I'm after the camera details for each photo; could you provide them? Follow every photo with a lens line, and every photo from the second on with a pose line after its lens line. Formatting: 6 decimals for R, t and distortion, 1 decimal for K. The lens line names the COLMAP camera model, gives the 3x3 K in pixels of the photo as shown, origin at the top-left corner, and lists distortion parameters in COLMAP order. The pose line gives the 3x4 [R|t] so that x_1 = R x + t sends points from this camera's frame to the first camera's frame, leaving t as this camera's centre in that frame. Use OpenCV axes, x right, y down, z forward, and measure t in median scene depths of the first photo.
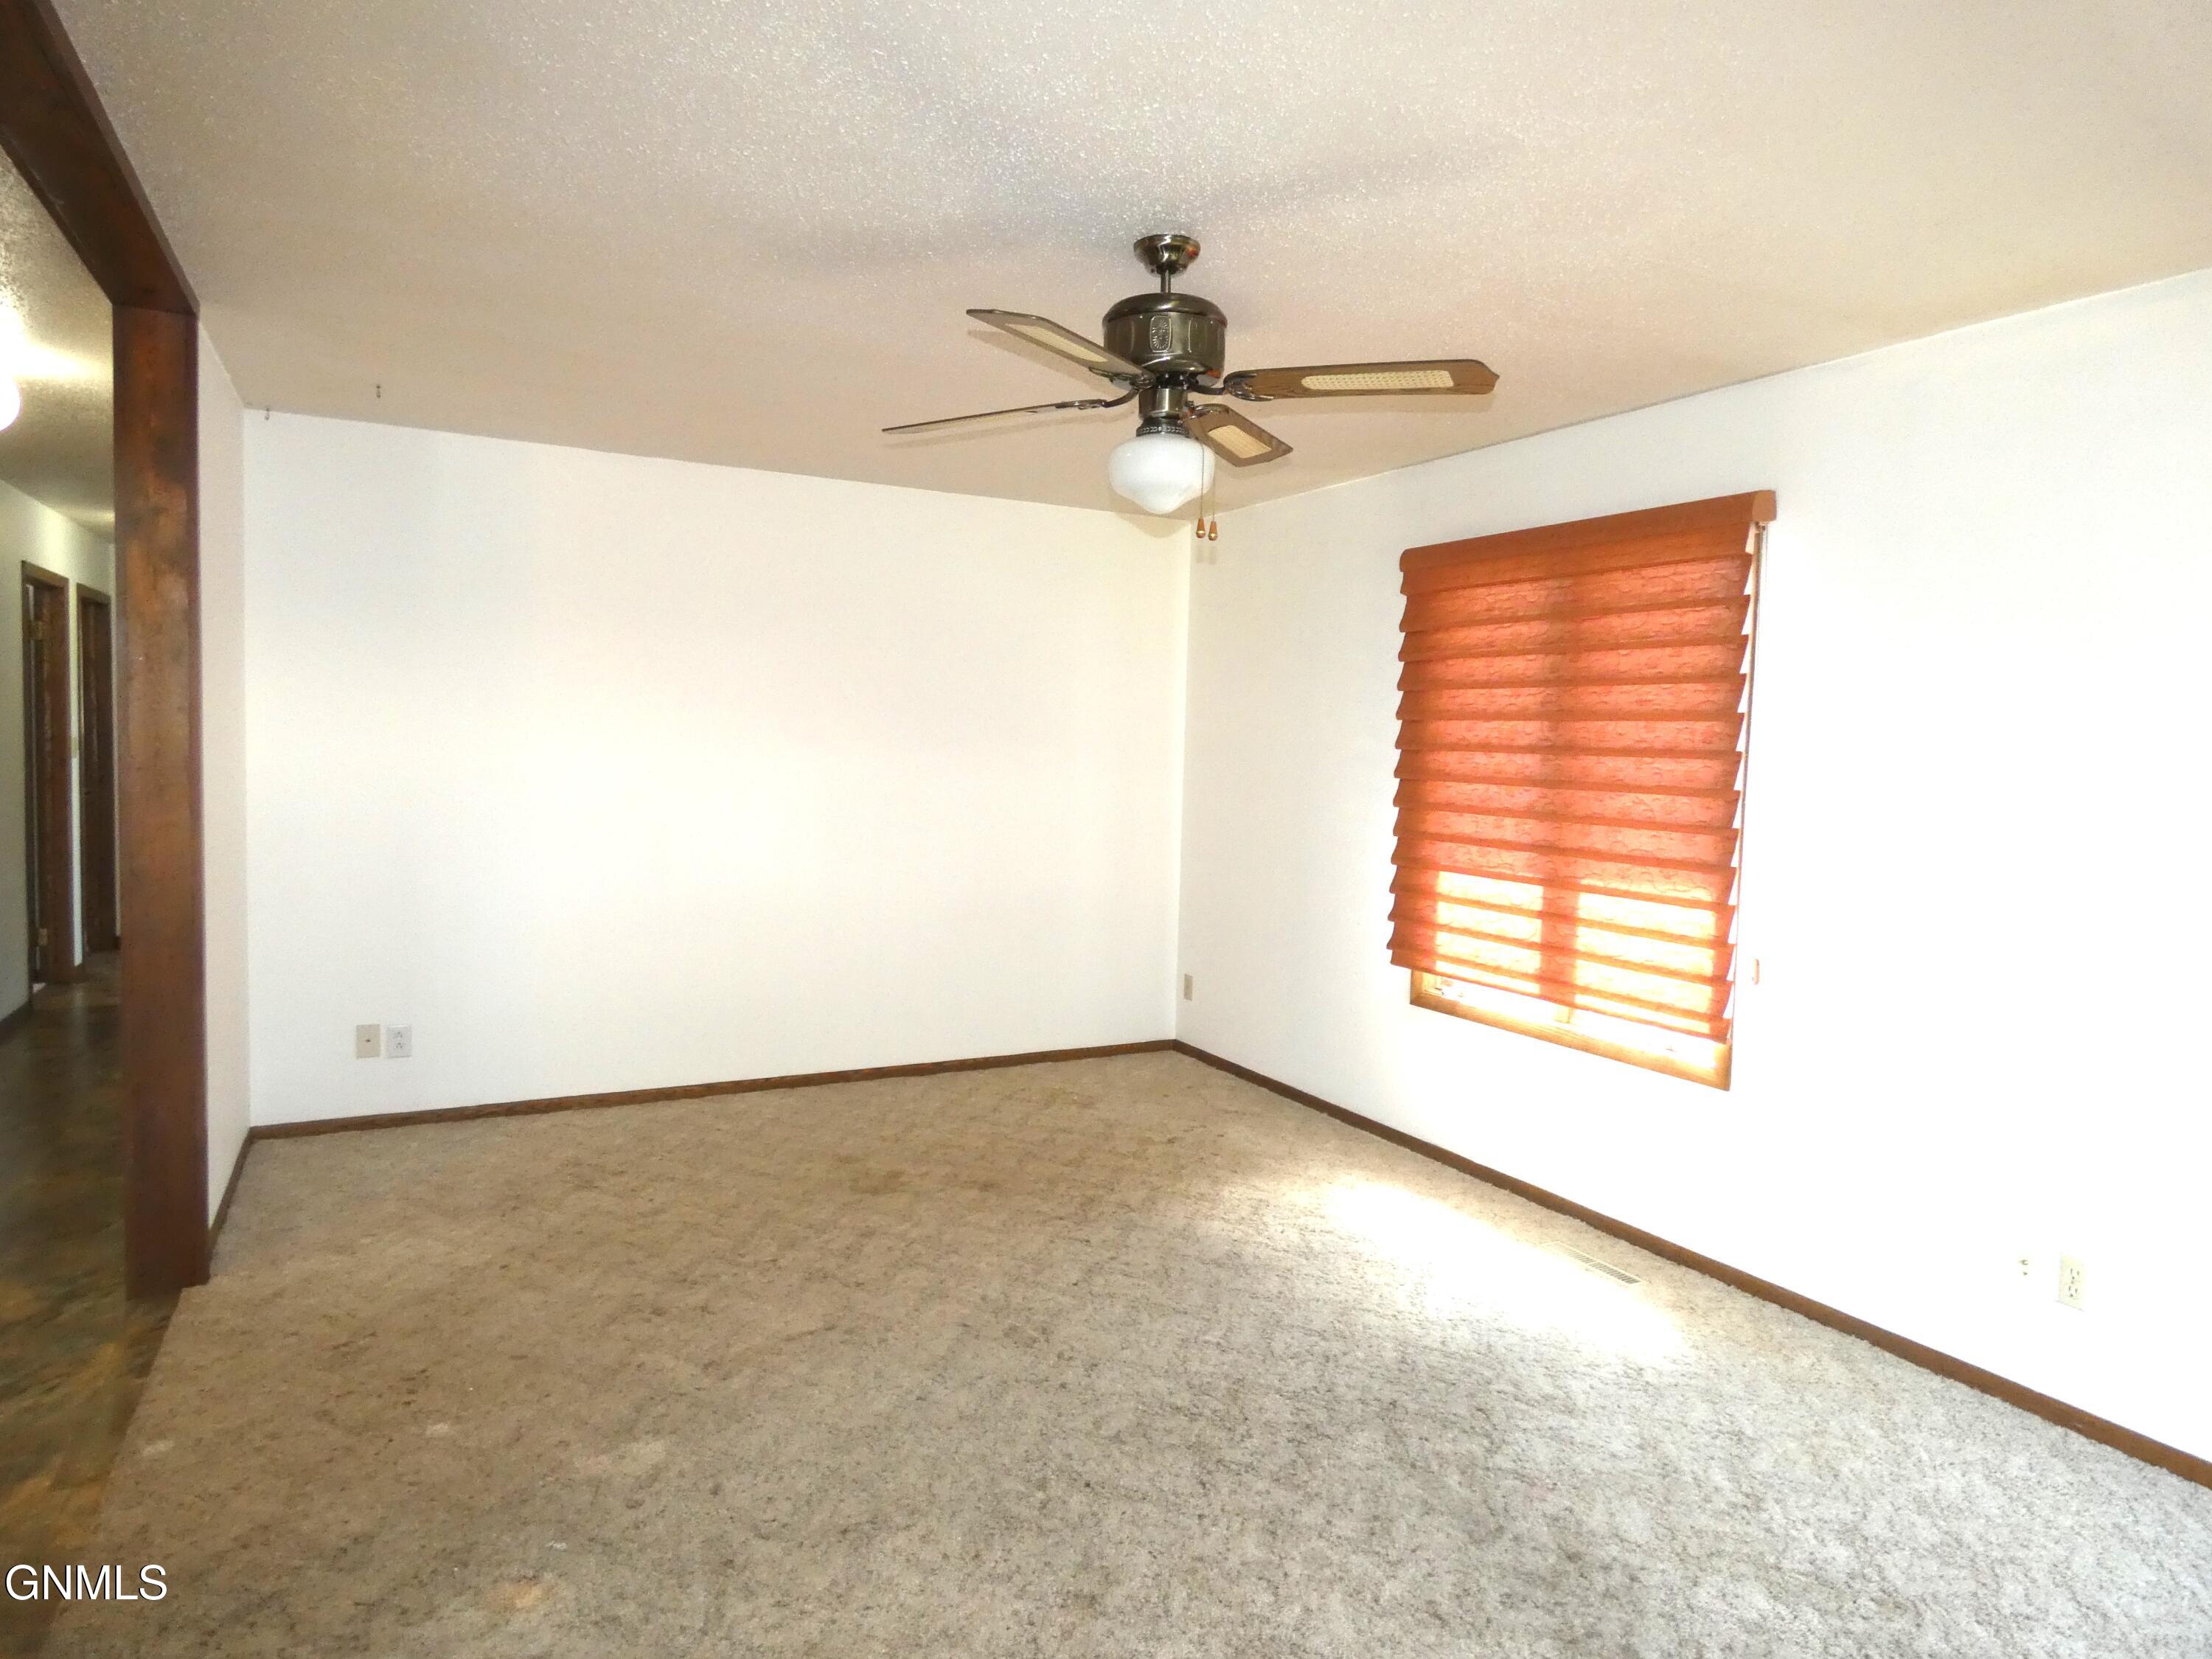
lens RADIAL K [[1297.2, 0, 1106.0], [0, 1297.2, 829.5], [0, 0, 1]] dist [0.005608, 0.001739]
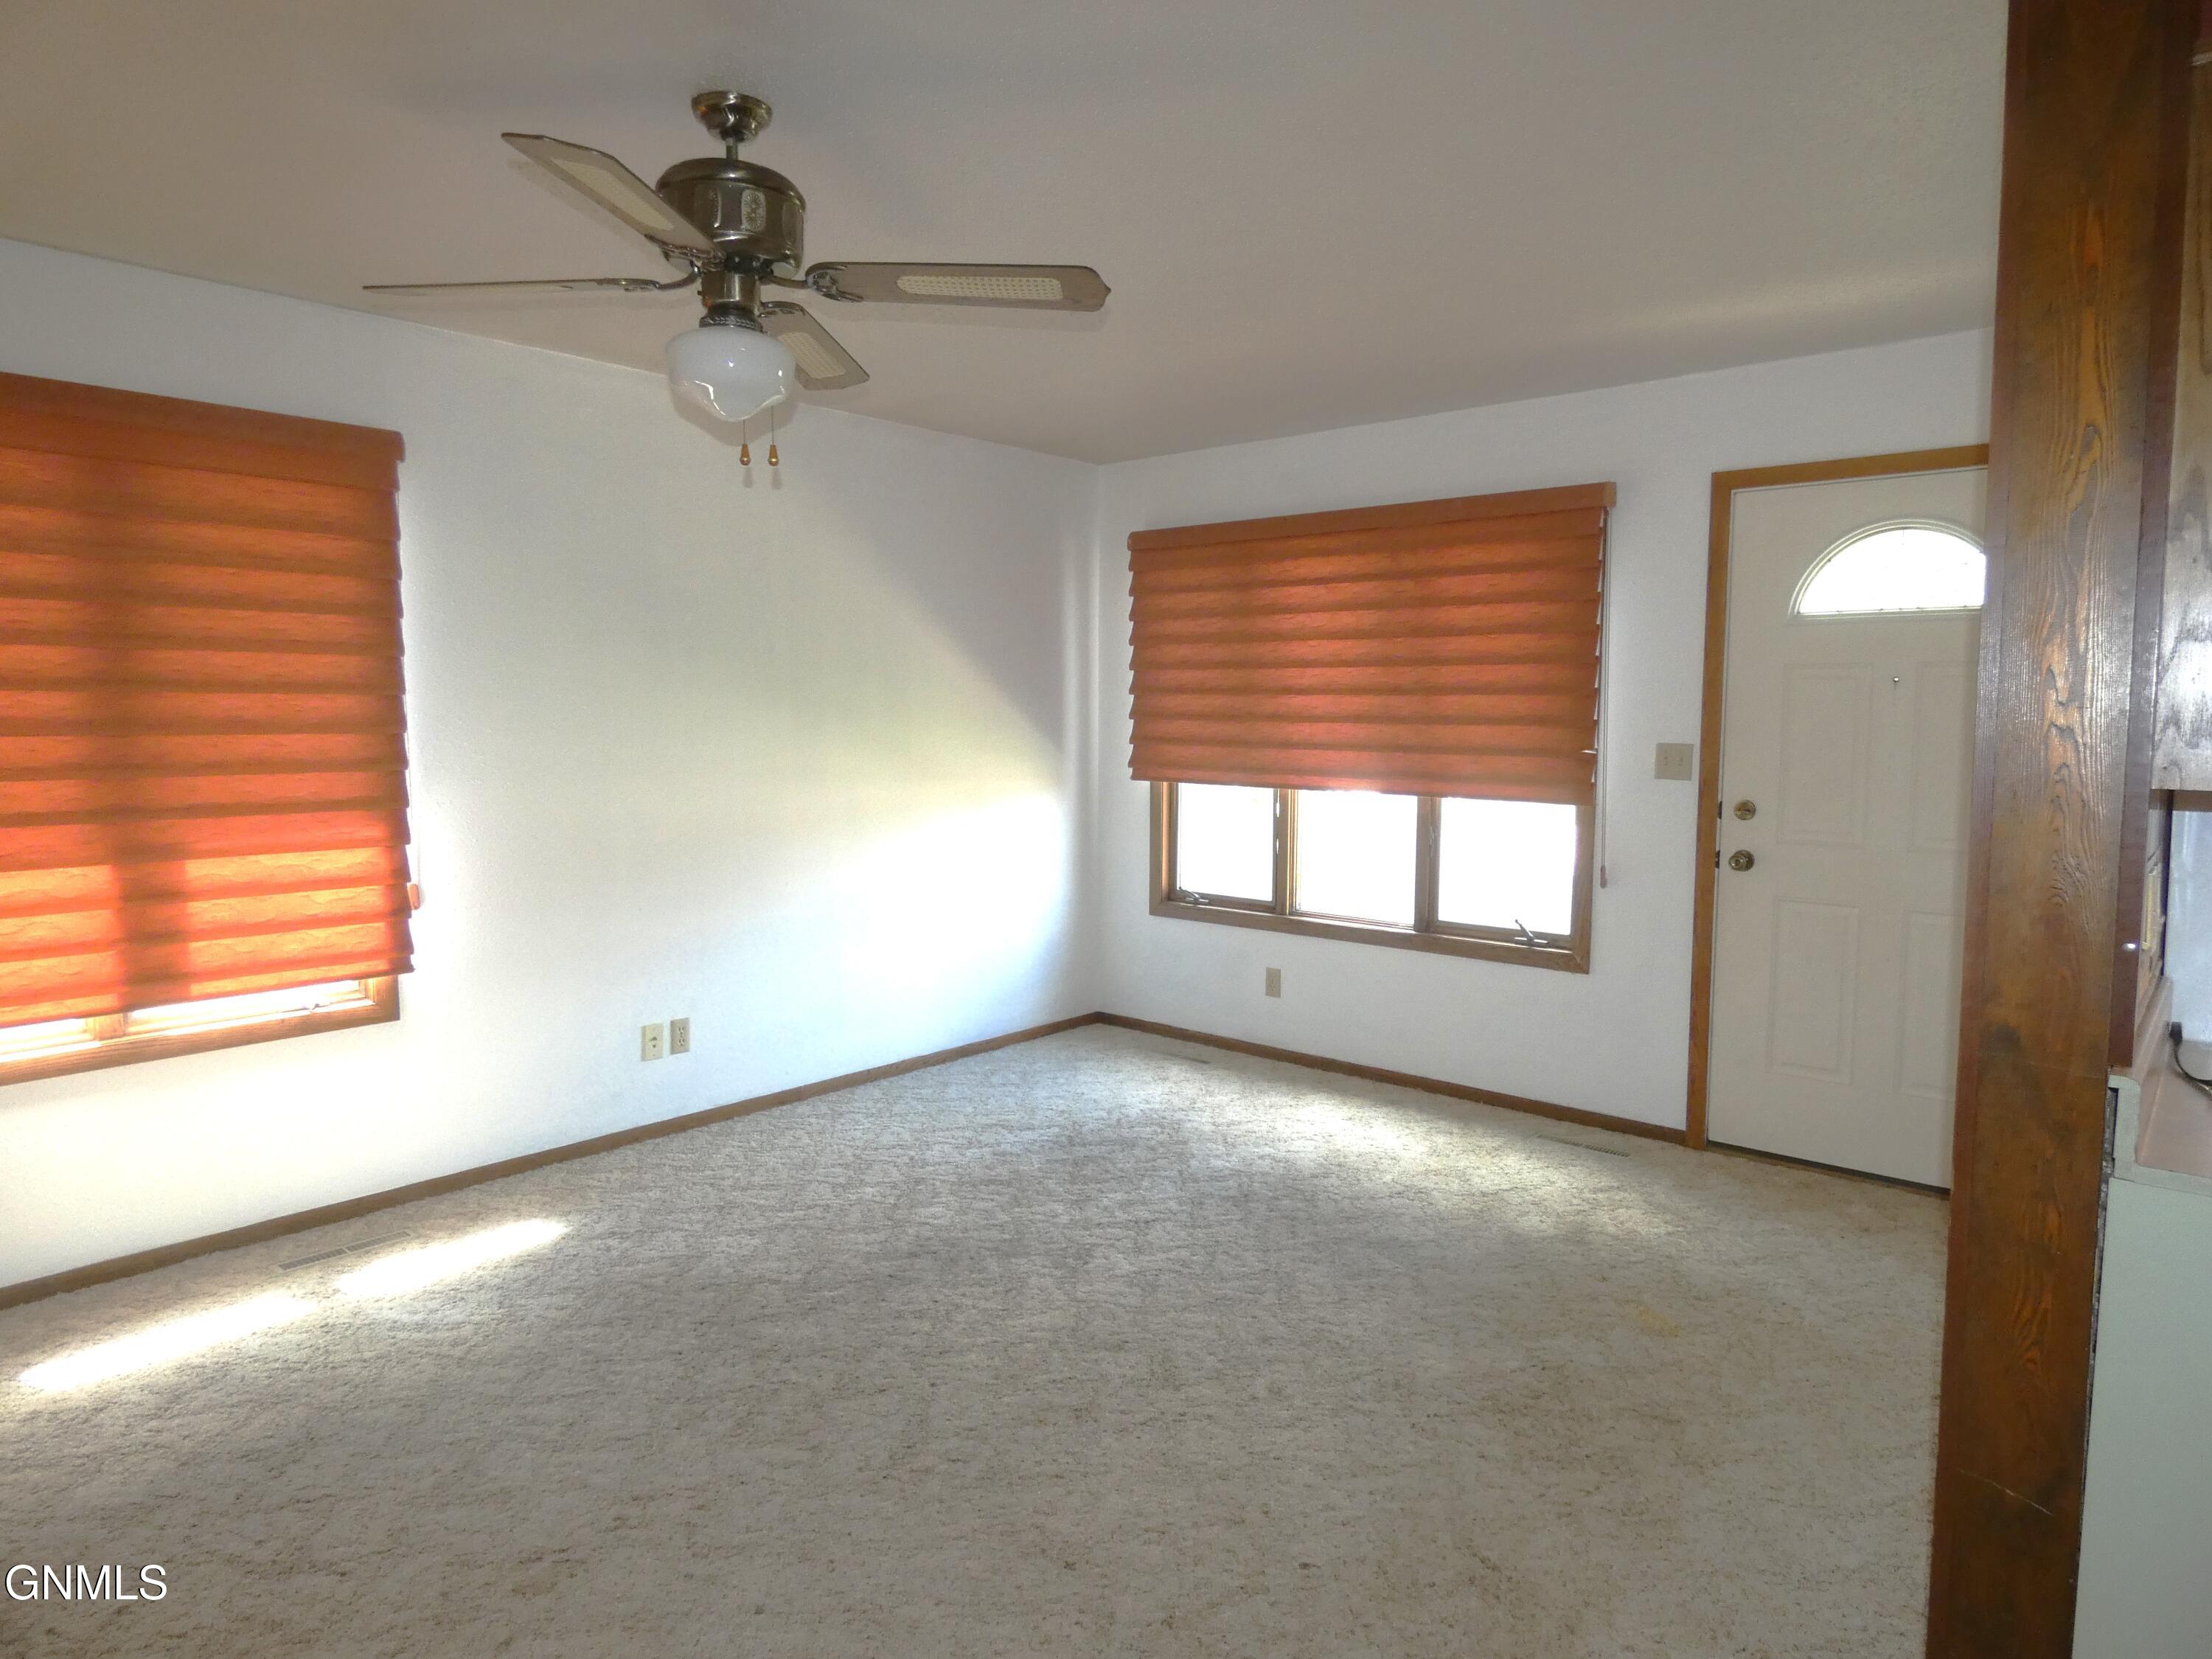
lens RADIAL K [[1313.8, 0, 1101.0], [0, 1313.8, 835.1], [0, 0, 1]] dist [-0.001580, -0.000980]
pose [[-0.334850, -0.115798, 0.935129, -0.728970], [0.050734, 0.988765, 0.140607, -0.066045], [-0.940905, 0.094525, -0.325213, 0.890669]]
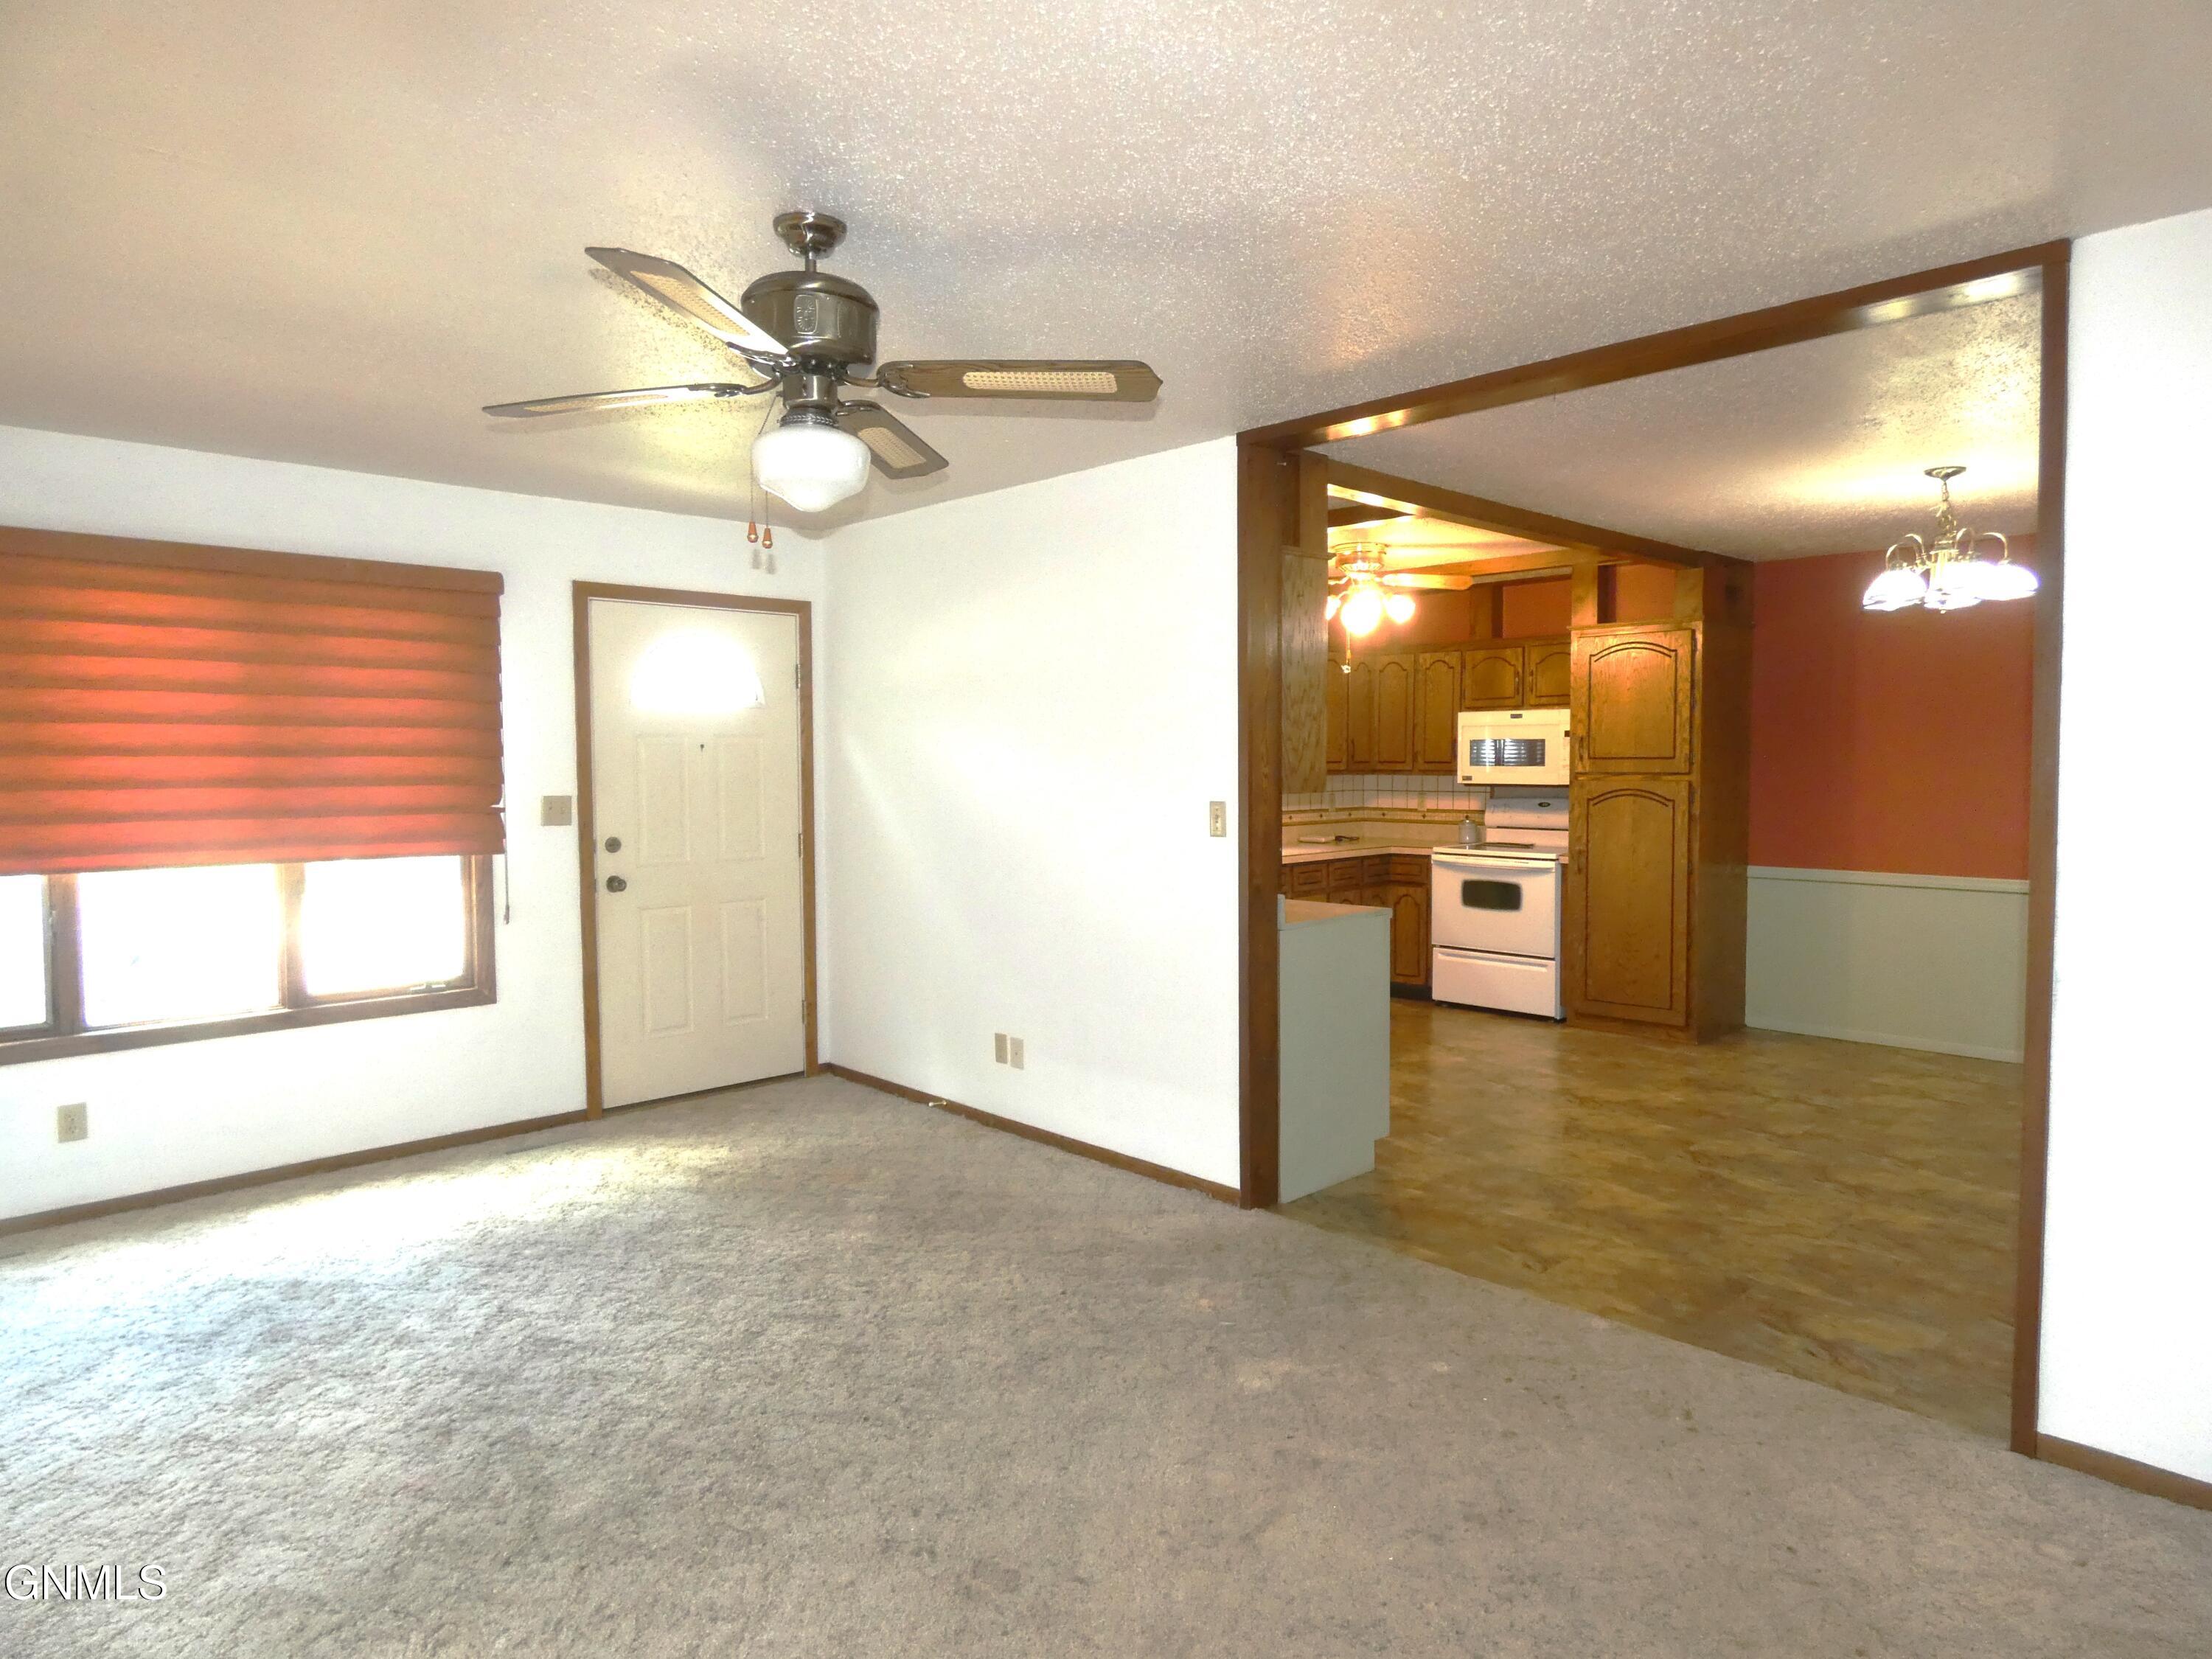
lens RADIAL K [[1327.8, 0, 1112.5], [0, 1327.8, 836.0], [0, 0, 1]] dist [-0.003128, 0.012680]
pose [[-0.963717, -0.008809, -0.266781, 0.071378], [-0.040167, 0.992861, 0.112315, -0.104088], [0.263887, 0.118955, -0.957190, 1.631138]]
